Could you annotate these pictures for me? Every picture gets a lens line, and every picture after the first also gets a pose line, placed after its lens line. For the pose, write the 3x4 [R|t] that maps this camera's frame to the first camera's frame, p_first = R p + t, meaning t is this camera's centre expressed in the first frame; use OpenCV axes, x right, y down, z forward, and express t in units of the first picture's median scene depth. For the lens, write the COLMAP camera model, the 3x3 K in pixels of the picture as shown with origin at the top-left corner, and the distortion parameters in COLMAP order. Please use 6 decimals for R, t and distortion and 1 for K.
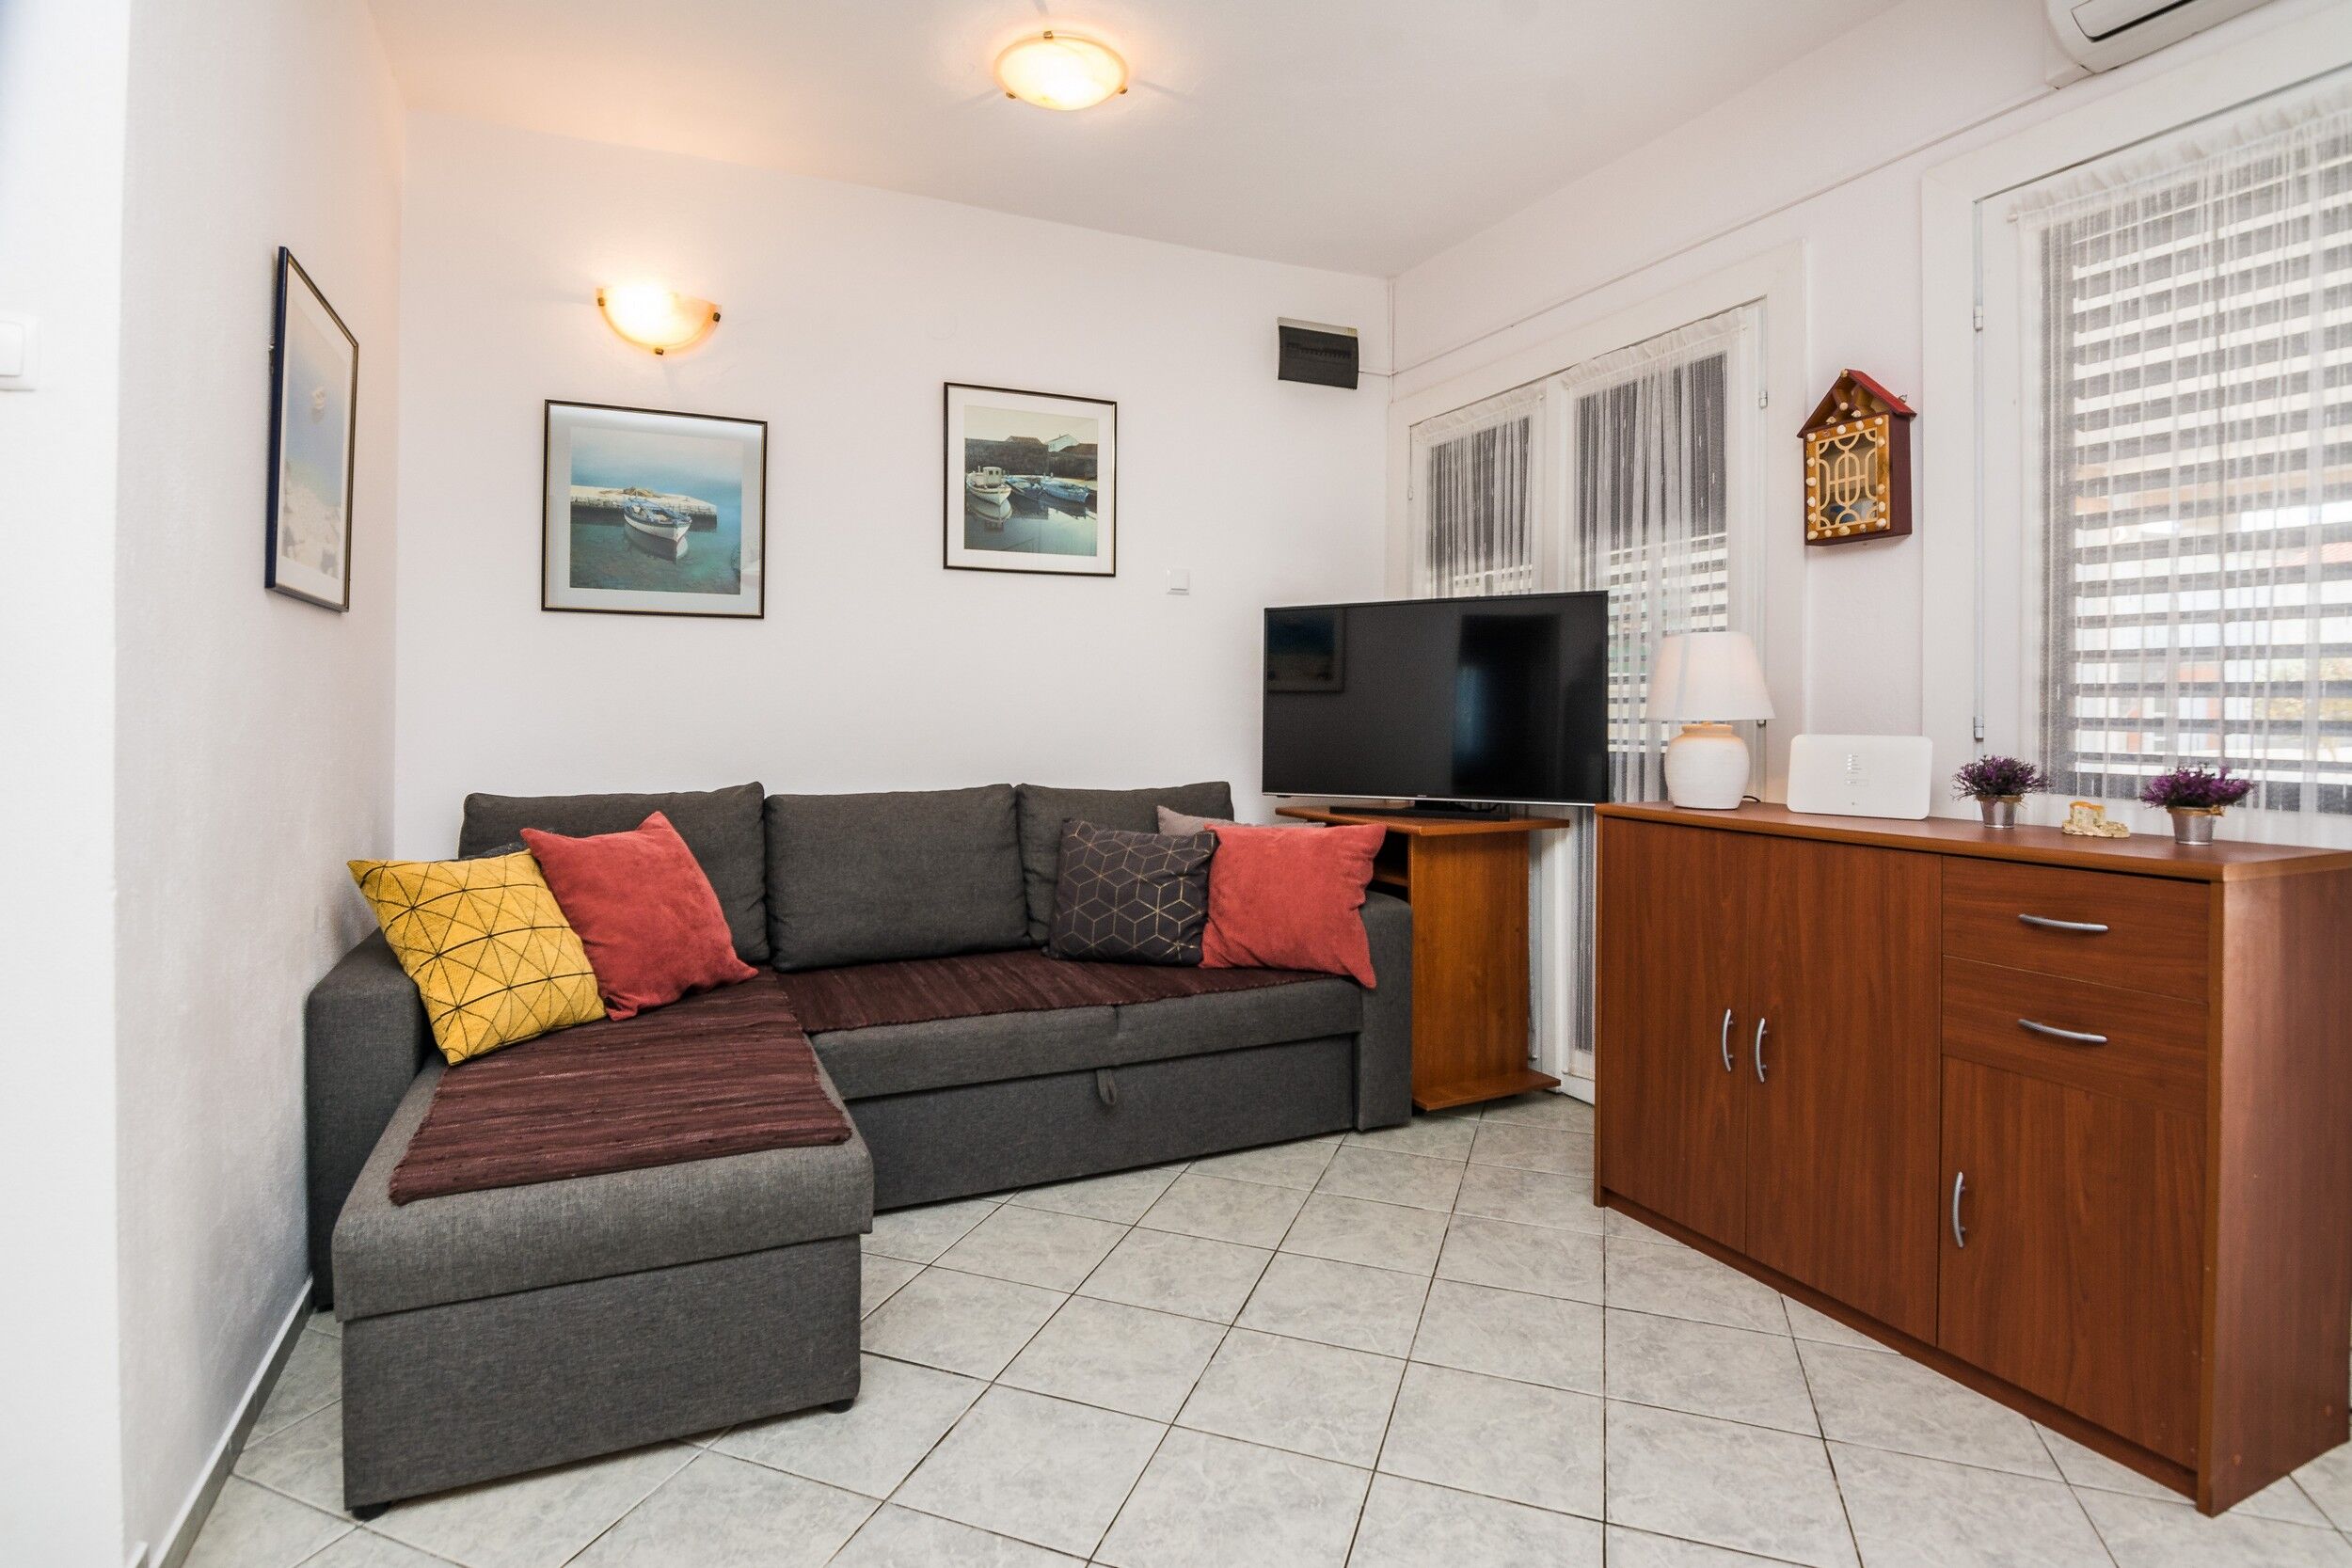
lens RADIAL K [[1188.3, 0, 1178.2], [0, 1188.3, 697.0], [0, 0, 1]] dist [0.001598, -0.015743]
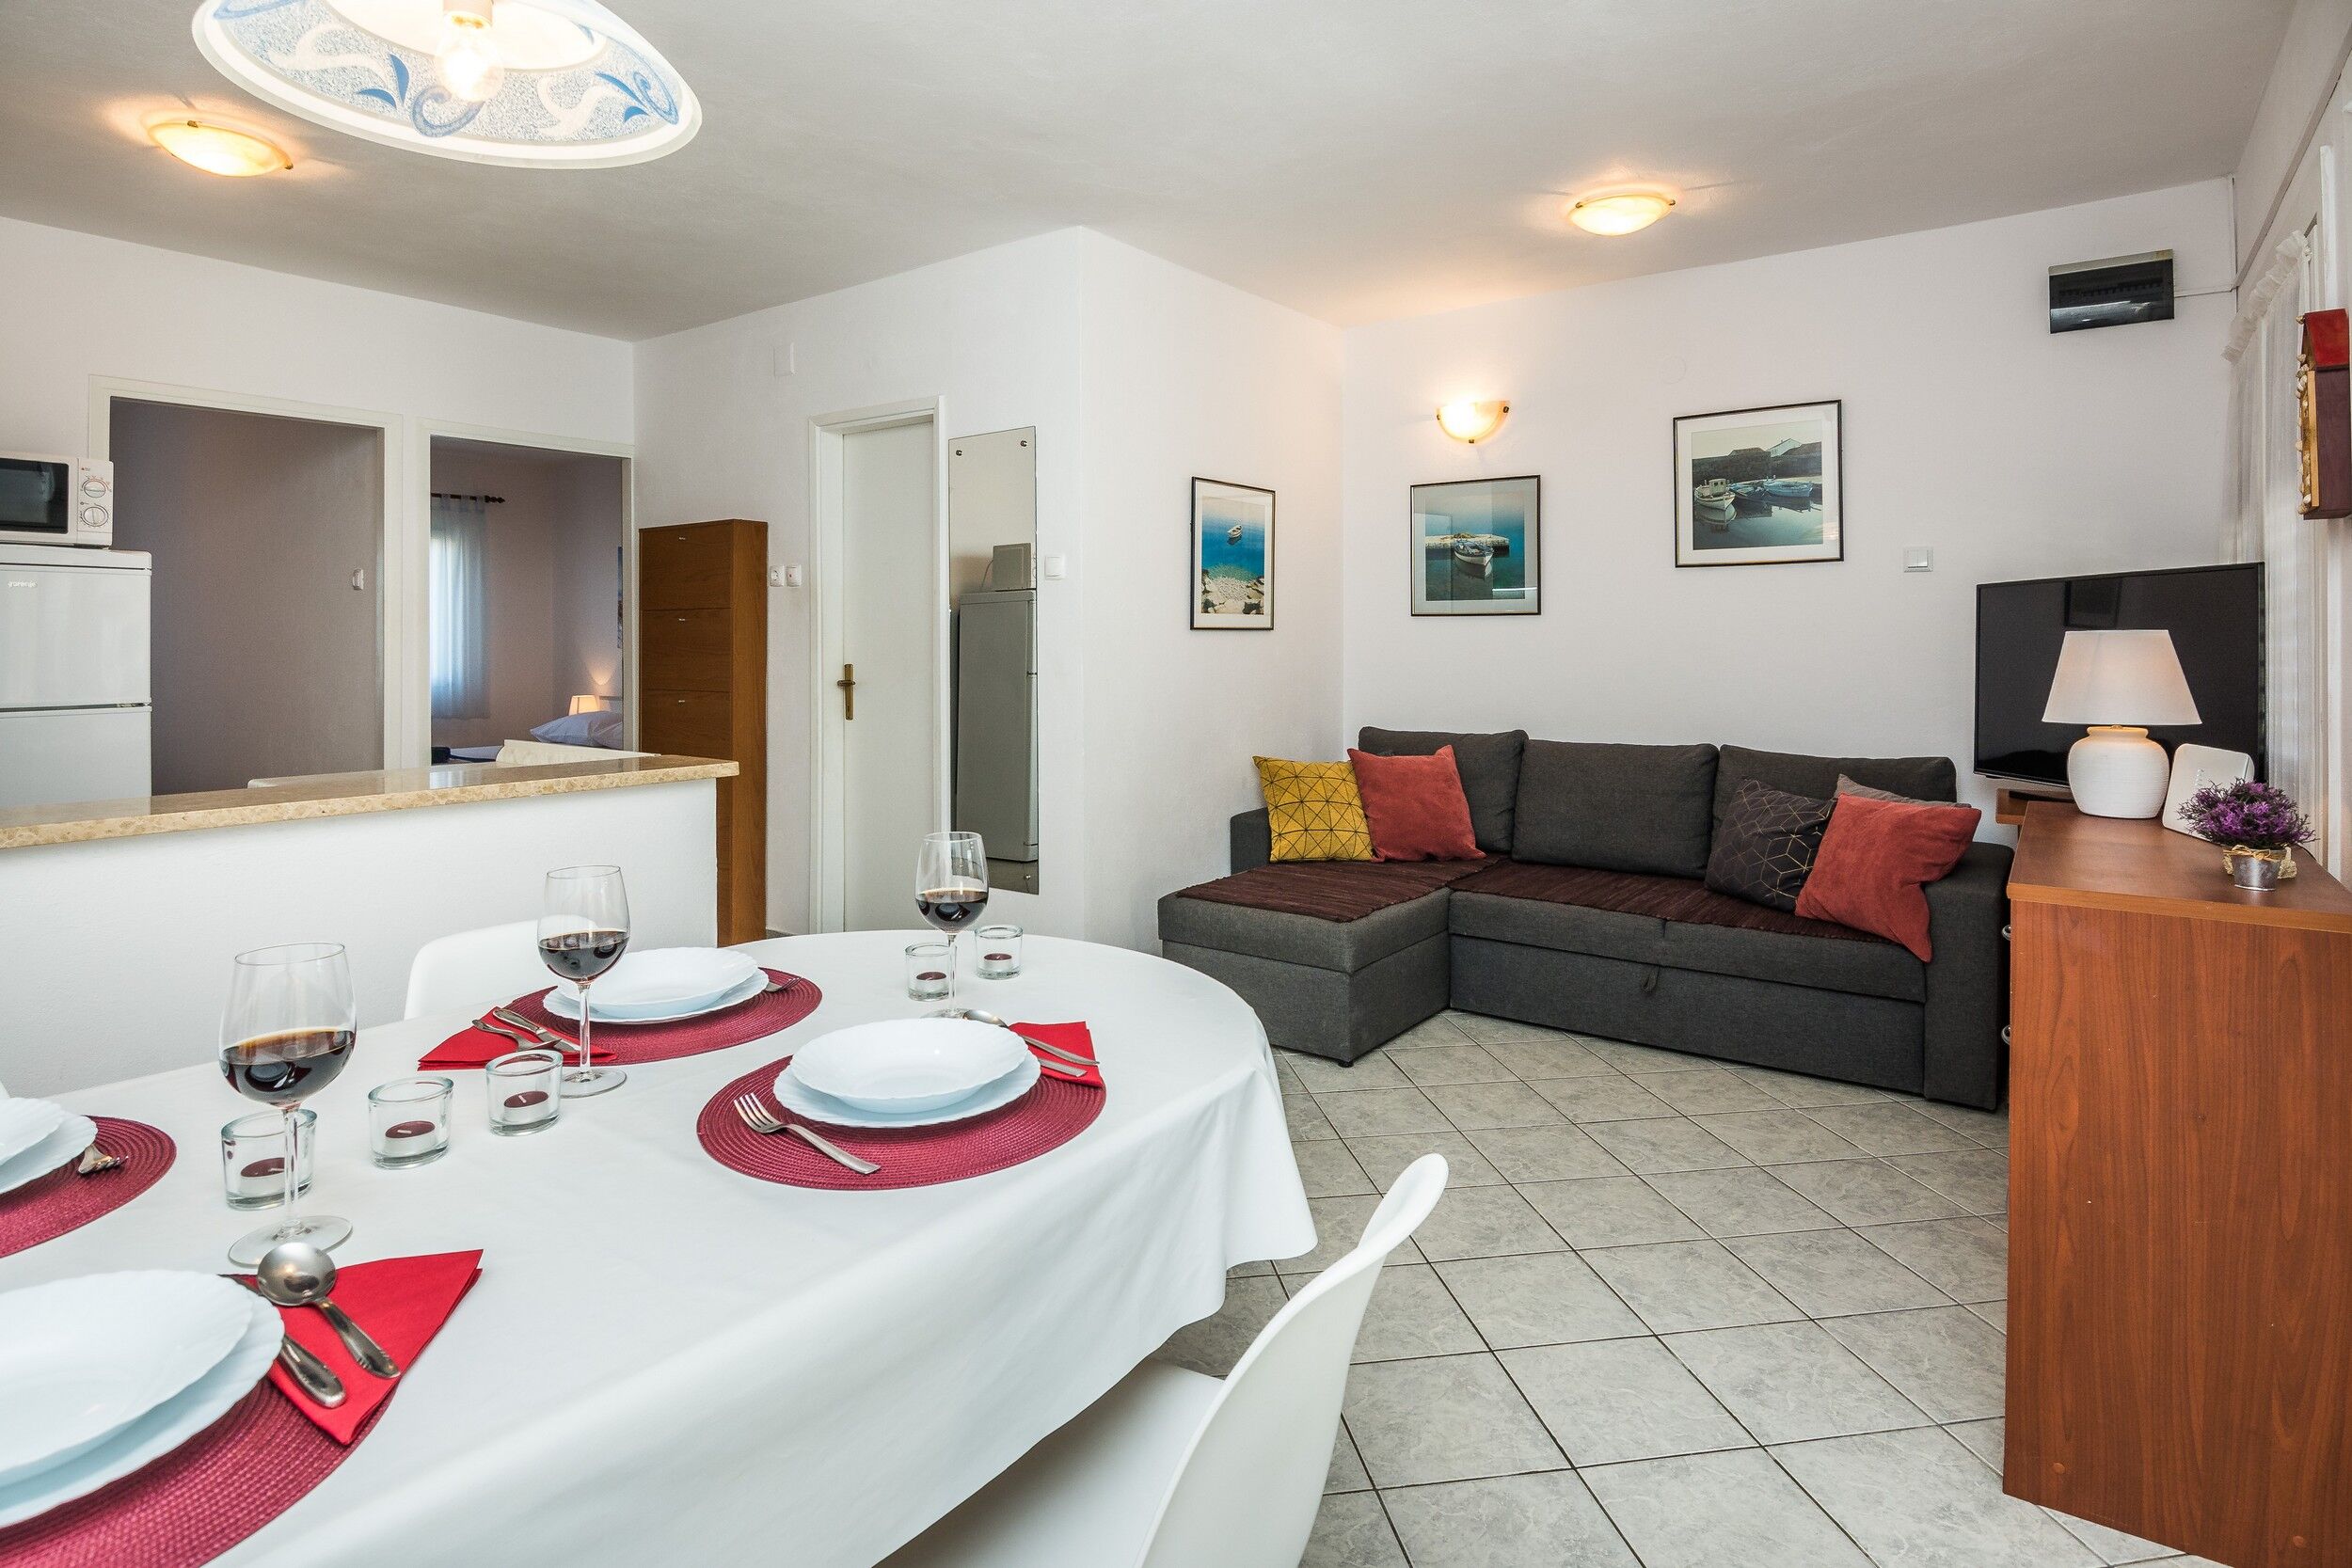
lens RADIAL K [[1238.4, 0, 1124.9], [0, 1238.4, 618.7], [0, 0, 1]] dist [-0.003147, -0.000846]
pose [[0.457999, -0.021758, -0.888687, 0.743283], [0.013033, 0.999757, -0.017761, -0.042388], [0.888857, -0.003448, 0.458171, -0.112036]]
